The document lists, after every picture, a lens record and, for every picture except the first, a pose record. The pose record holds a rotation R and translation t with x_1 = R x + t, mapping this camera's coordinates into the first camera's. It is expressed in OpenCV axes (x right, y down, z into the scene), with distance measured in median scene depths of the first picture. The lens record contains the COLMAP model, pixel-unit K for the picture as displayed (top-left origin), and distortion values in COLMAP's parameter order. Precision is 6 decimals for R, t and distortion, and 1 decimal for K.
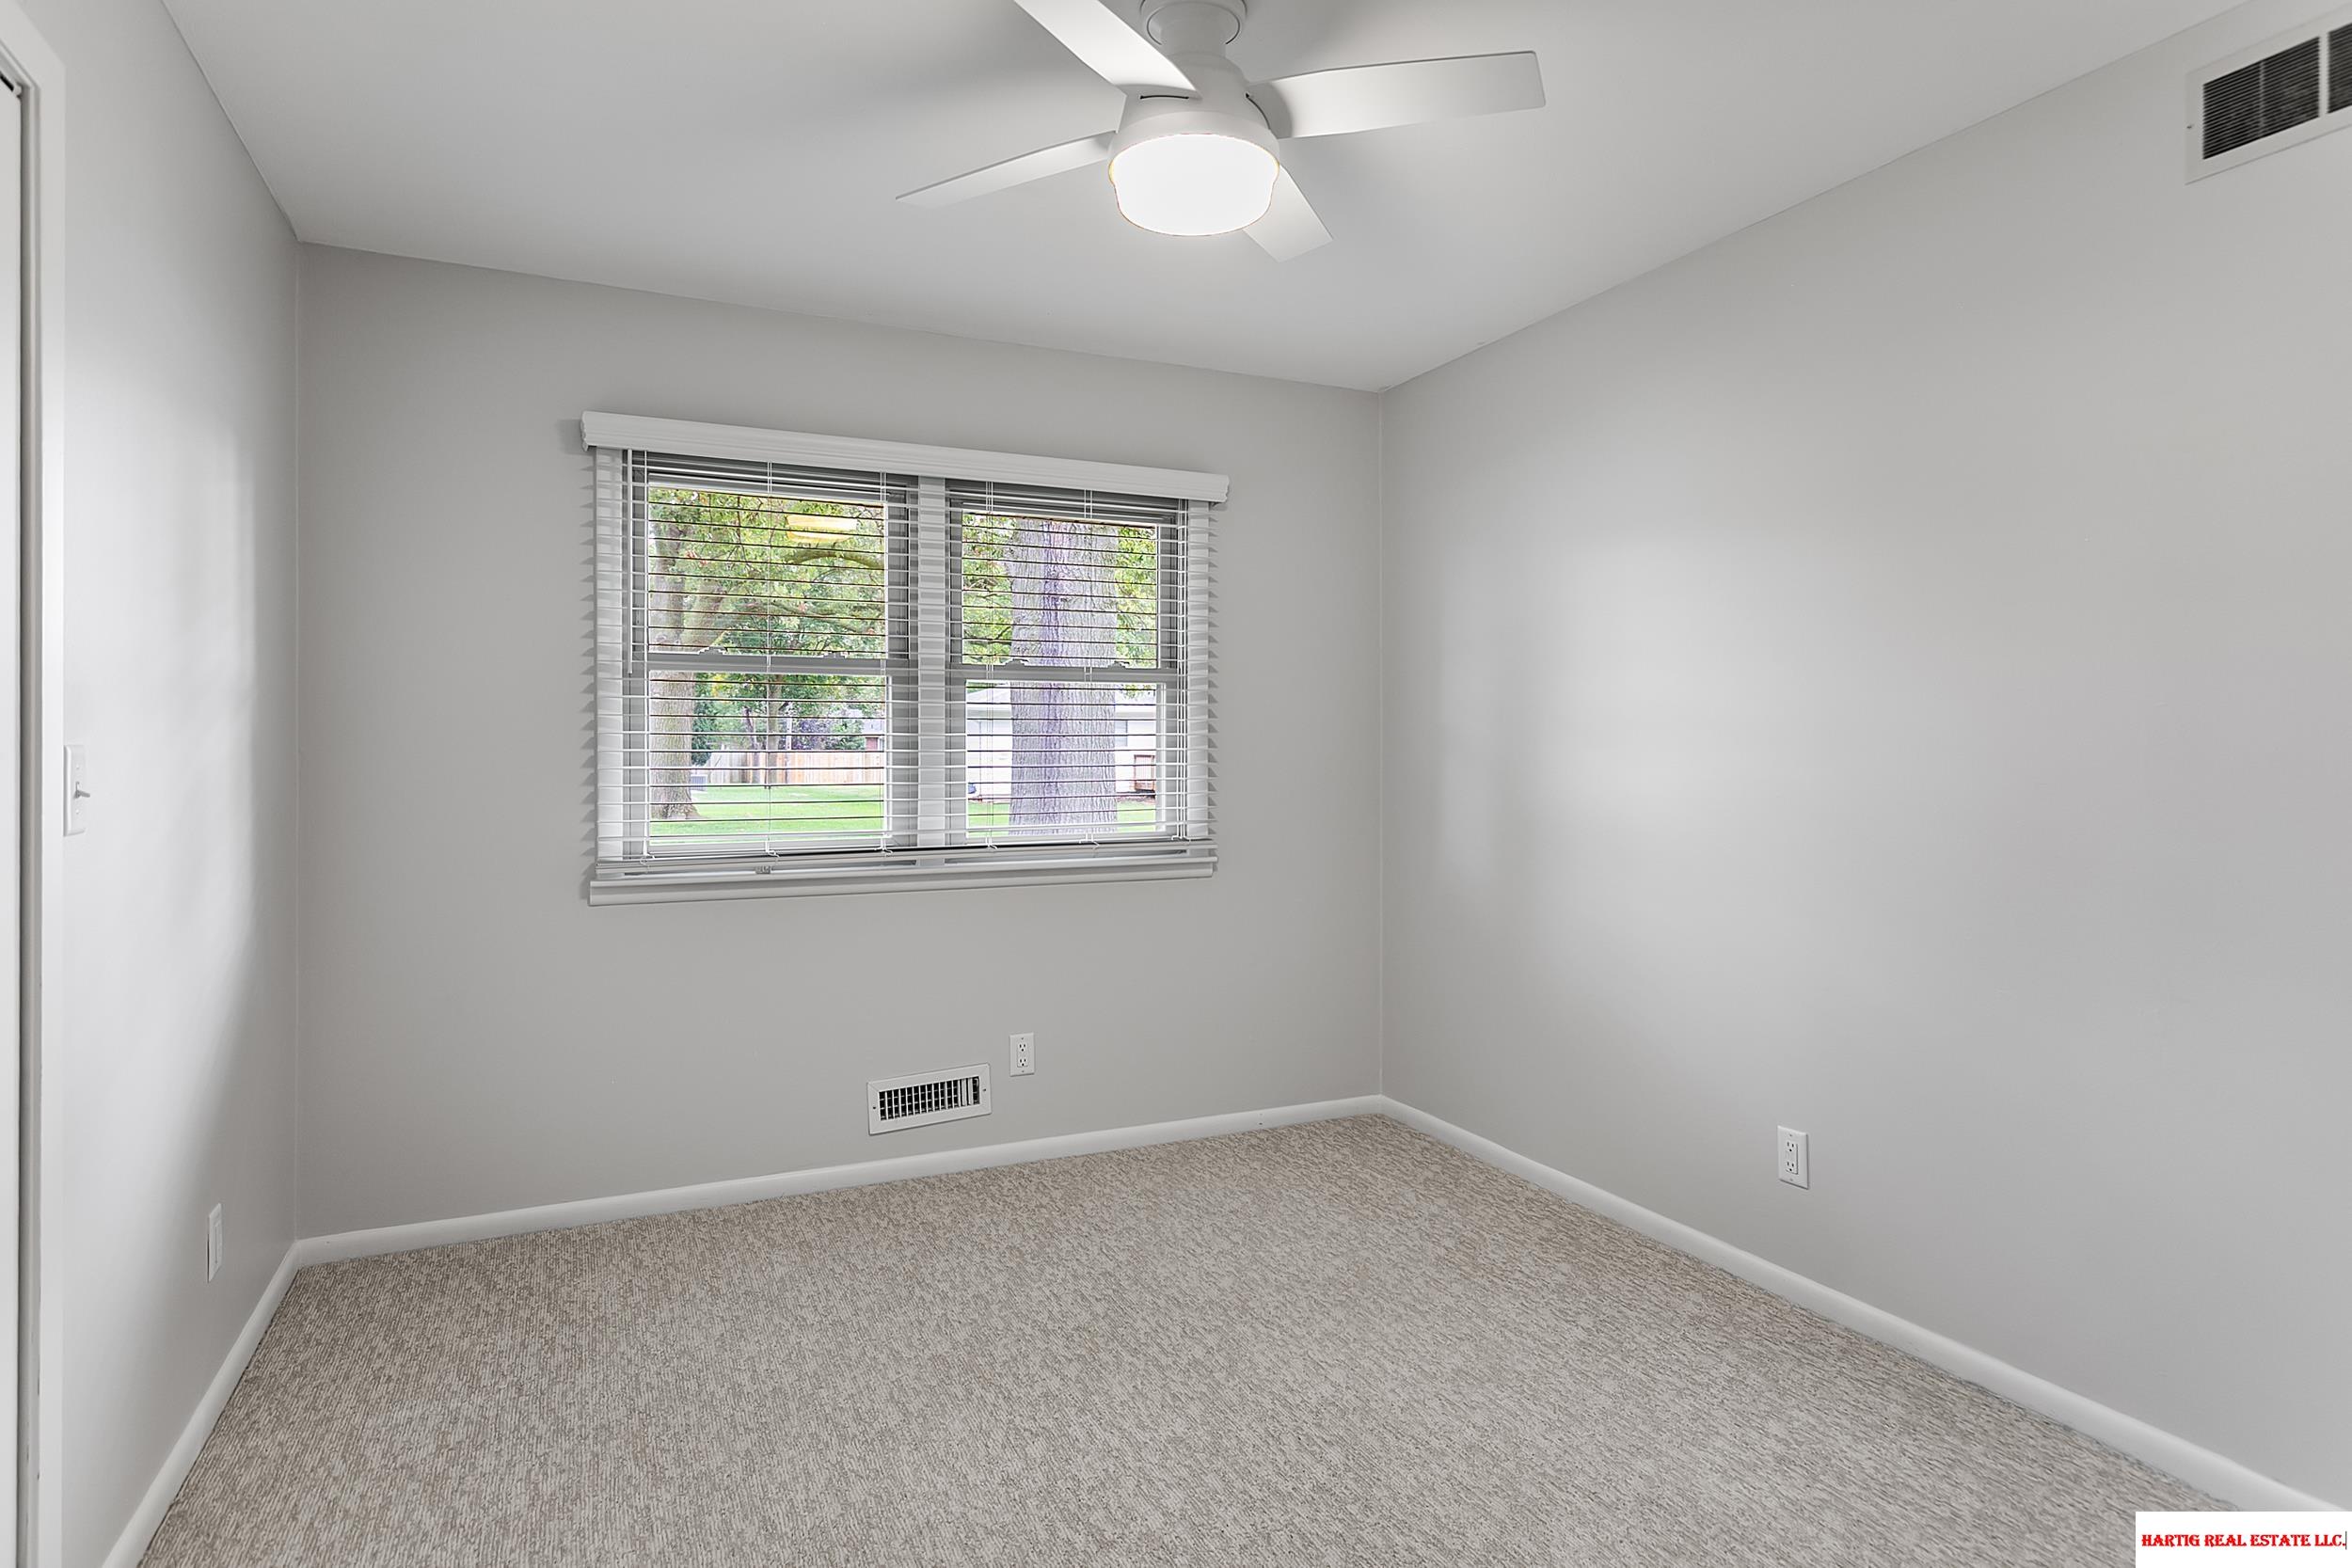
lens RADIAL K [[1249.2, 0, 1173.7], [0, 1249.2, 797.1], [0, 0, 1]] dist [0.009815, 0.001293]
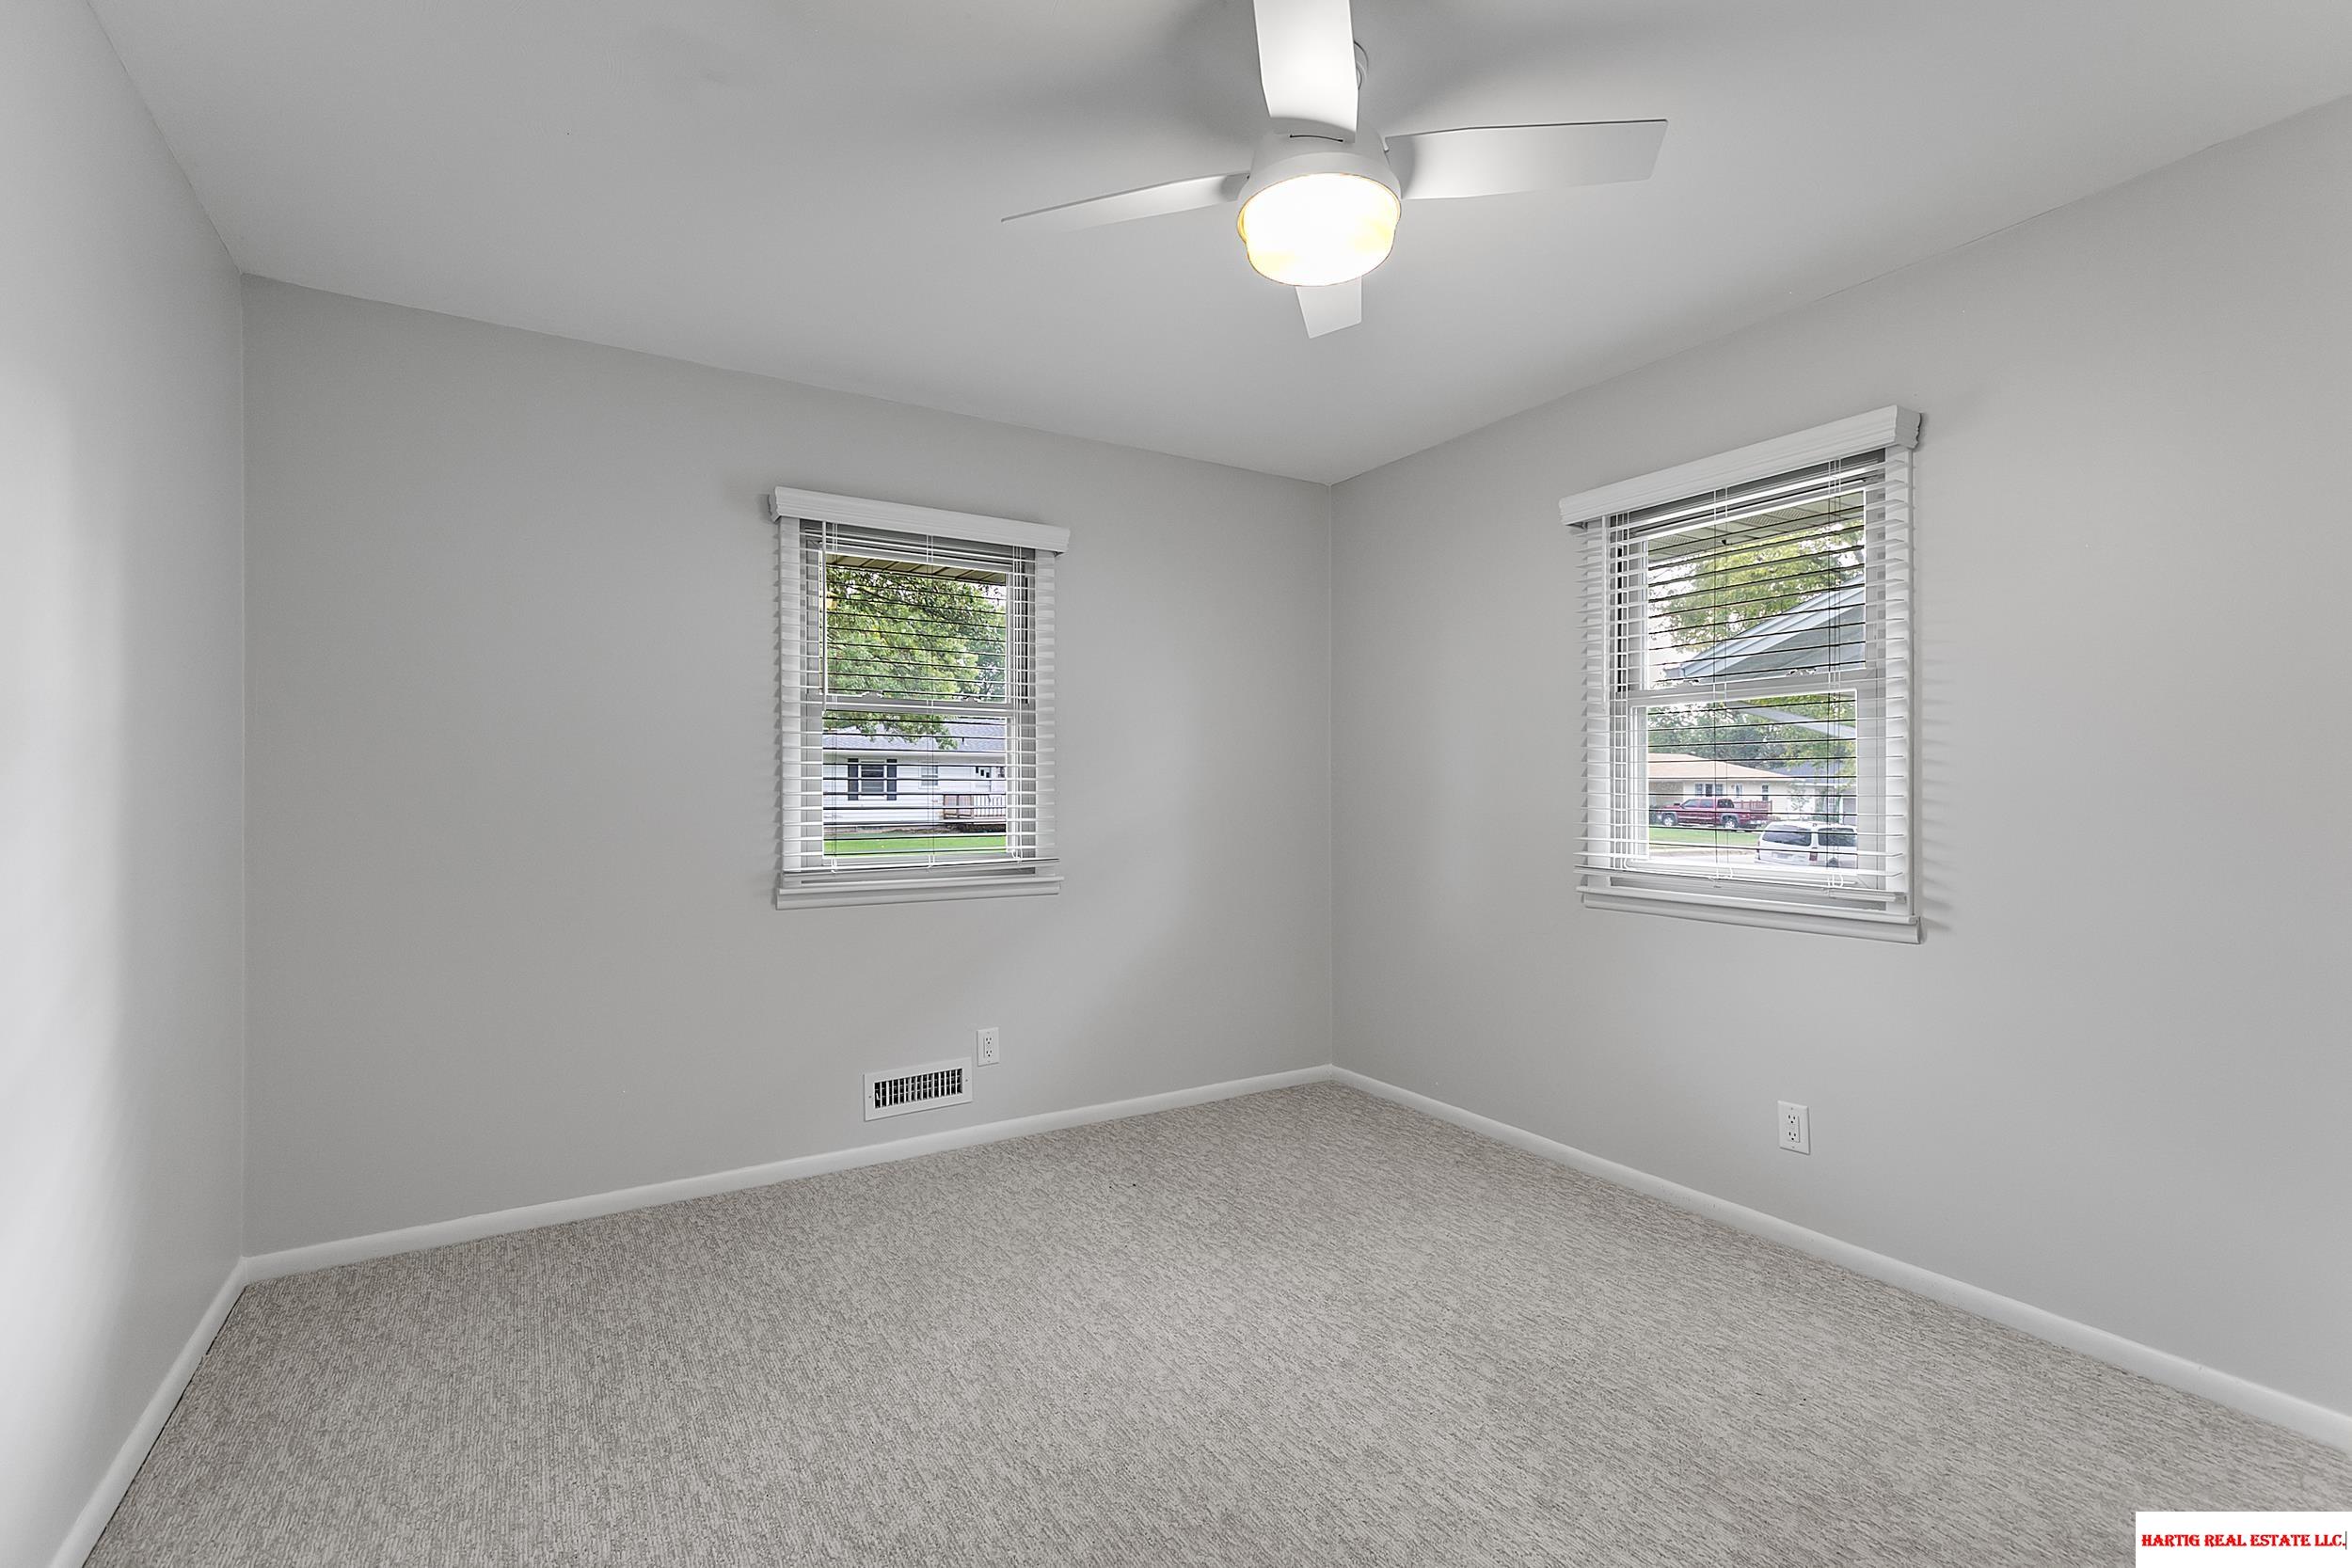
lens RADIAL K [[1057.5, 0, 1182.7], [0, 1057.5, 785.7], [0, 0, 1]] dist [0.003187, 0.000023]
pose [[0.990886, 0.005500, 0.134591, -0.105533], [-0.002854, 0.999799, -0.019847, -0.000787], [-0.134674, 0.019282, 0.990702, 0.068874]]
